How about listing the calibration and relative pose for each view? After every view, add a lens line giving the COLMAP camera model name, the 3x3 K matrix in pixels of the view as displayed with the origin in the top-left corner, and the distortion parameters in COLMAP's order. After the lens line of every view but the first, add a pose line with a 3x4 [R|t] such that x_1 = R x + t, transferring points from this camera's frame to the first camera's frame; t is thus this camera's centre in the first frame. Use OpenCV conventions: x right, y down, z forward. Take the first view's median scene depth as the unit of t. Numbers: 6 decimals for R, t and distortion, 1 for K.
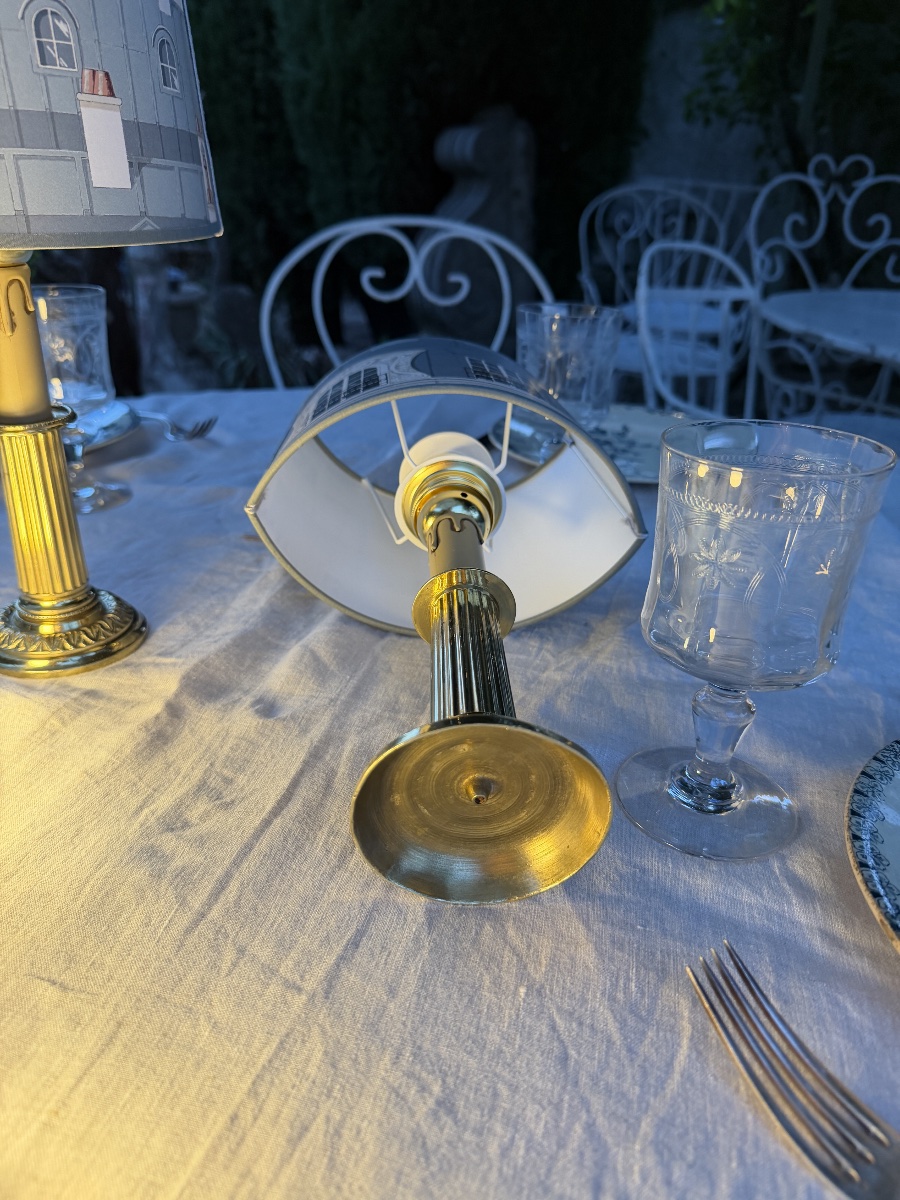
lens RADIAL K [[850.7, 0, 424.2], [0, 850.7, 617.4], [0, 0, 1]] dist [0.009854, -0.051118]
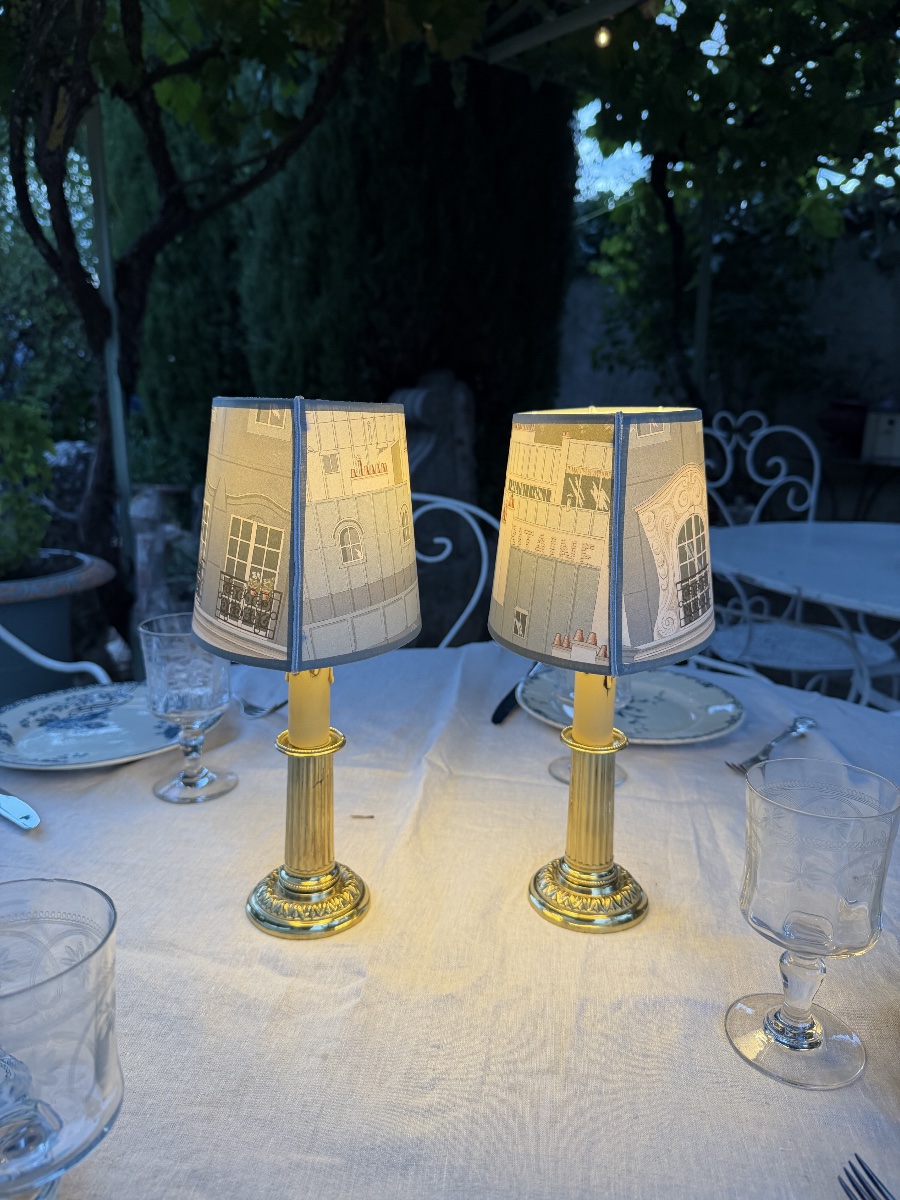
lens RADIAL K [[847.5, 0, 442.3], [0, 847.5, 598.3], [0, 0, 1]] dist [-0.004141, -0.003331]
pose [[0.995182, -0.034059, 0.091938, -0.222401], [0.056325, 0.966147, -0.251770, -0.102357], [-0.080251, 0.255735, 0.963410, -0.284137]]
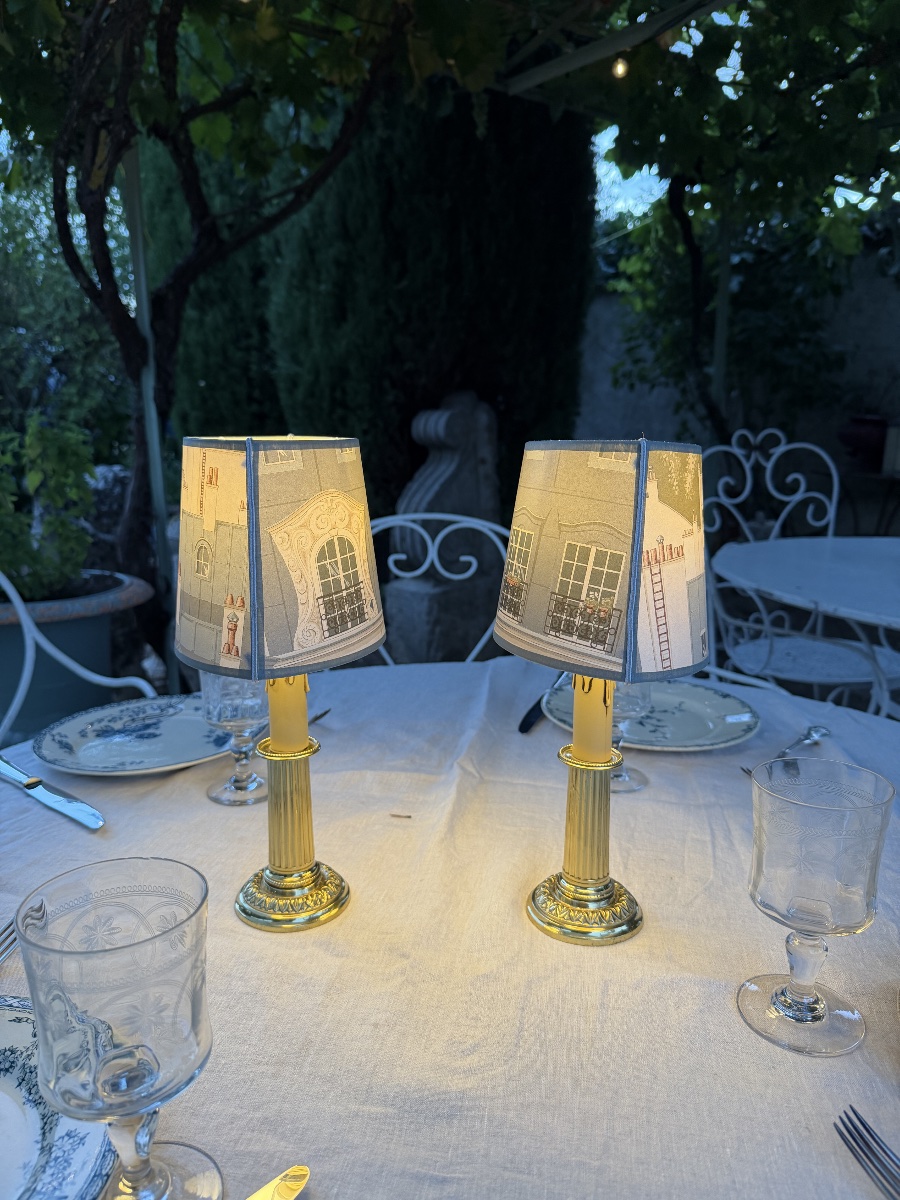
lens RADIAL K [[838.1, 0, 445.5], [0, 838.1, 601.7], [0, 0, 1]] dist [0.021326, -0.032248]
pose [[0.996866, -0.039244, 0.068685, -0.246899], [0.056315, 0.961836, -0.267769, -0.076614], [-0.055555, 0.270798, 0.961032, -0.386071]]
